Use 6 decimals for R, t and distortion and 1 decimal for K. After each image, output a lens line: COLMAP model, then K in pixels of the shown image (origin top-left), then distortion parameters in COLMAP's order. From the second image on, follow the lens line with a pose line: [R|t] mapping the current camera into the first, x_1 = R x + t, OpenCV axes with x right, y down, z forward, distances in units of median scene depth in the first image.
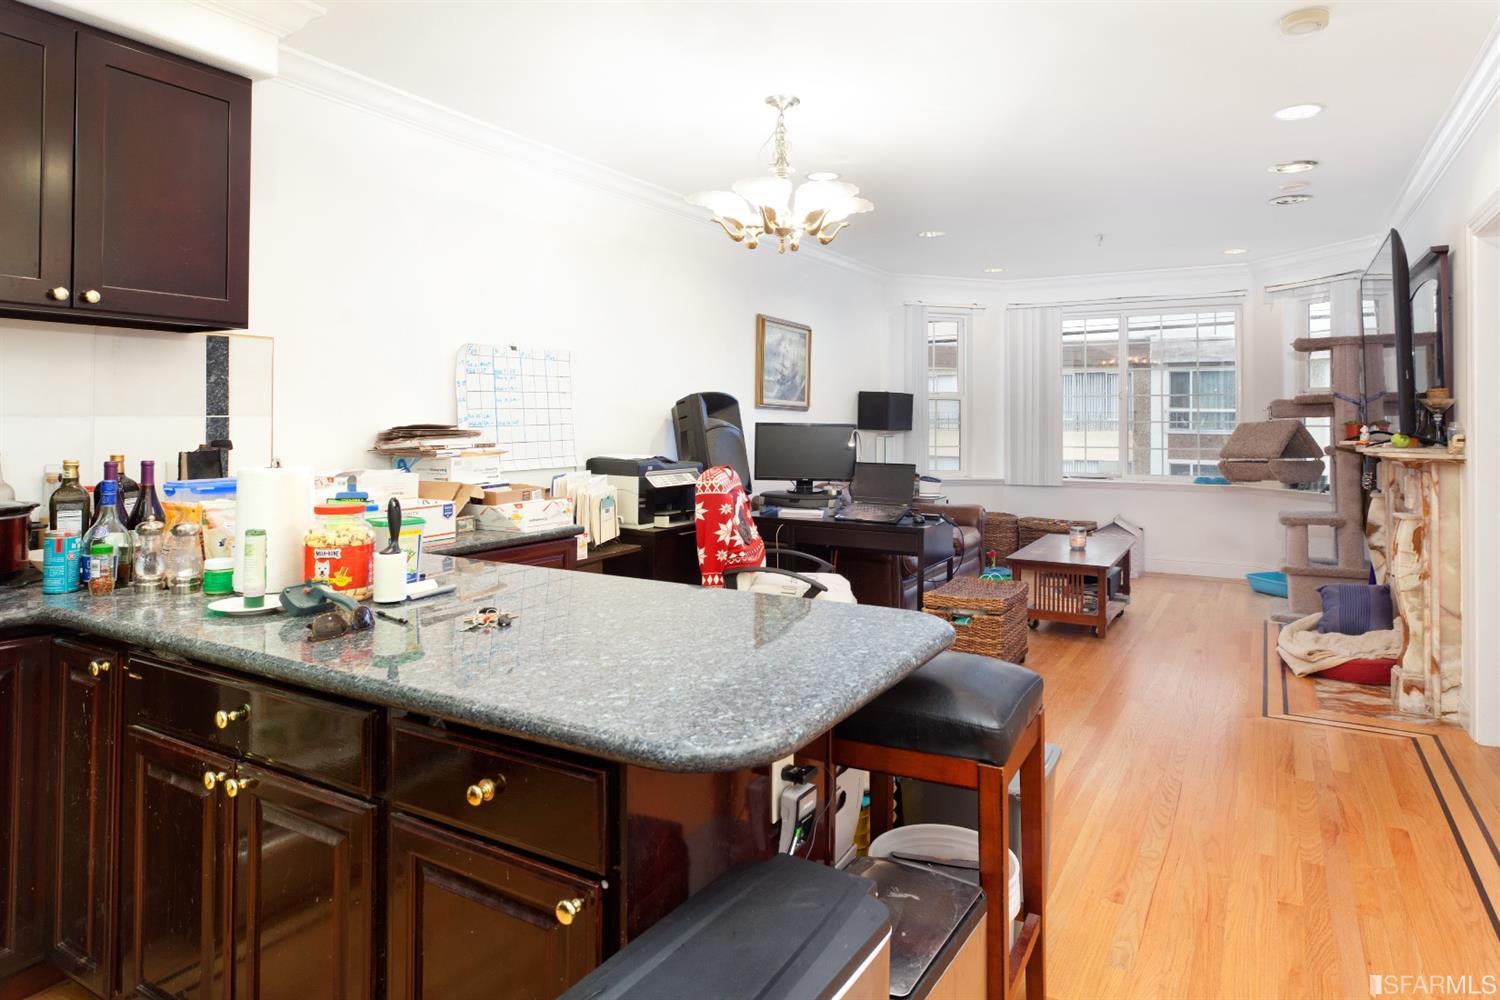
lens RADIAL K [[910.6, 0, 750.1], [0, 910.6, 395.9], [0, 0, 1]] dist [-0.001353, 0.001039]
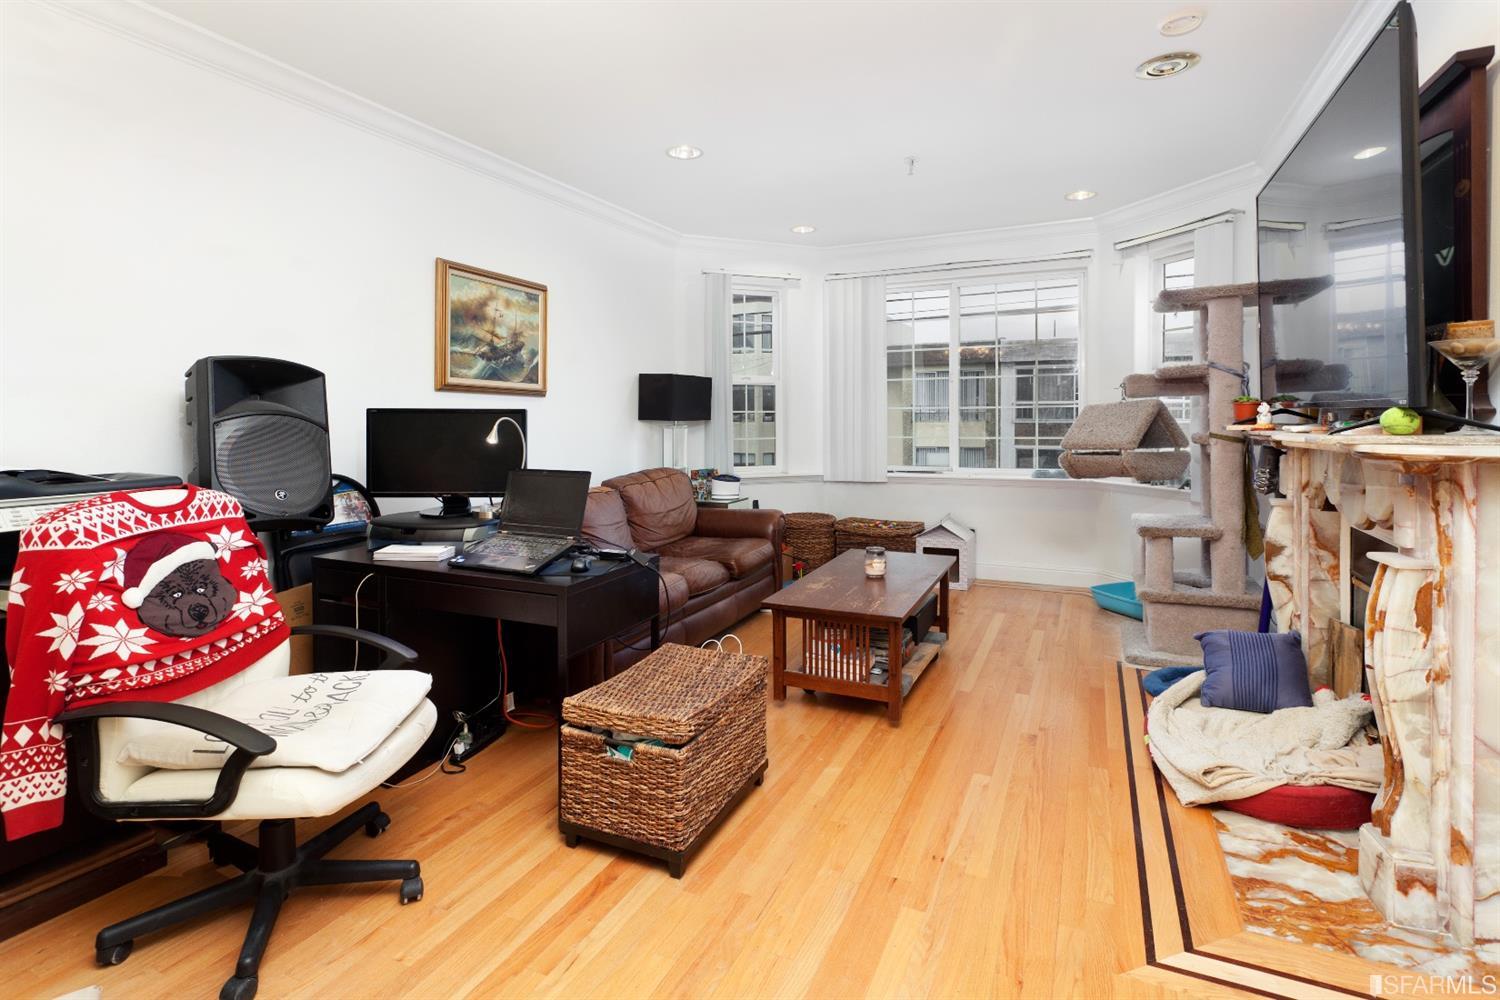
lens RADIAL K [[736.5, 0, 748.4], [0, 736.5, 422.2], [0, 0, 1]] dist [0.003099, 0.000458]
pose [[0.996768, -0.012386, 0.079372, 0.236339], [0.009702, 0.999371, 0.034108, 0.024198], [-0.079745, -0.033228, 0.996261, 0.467338]]
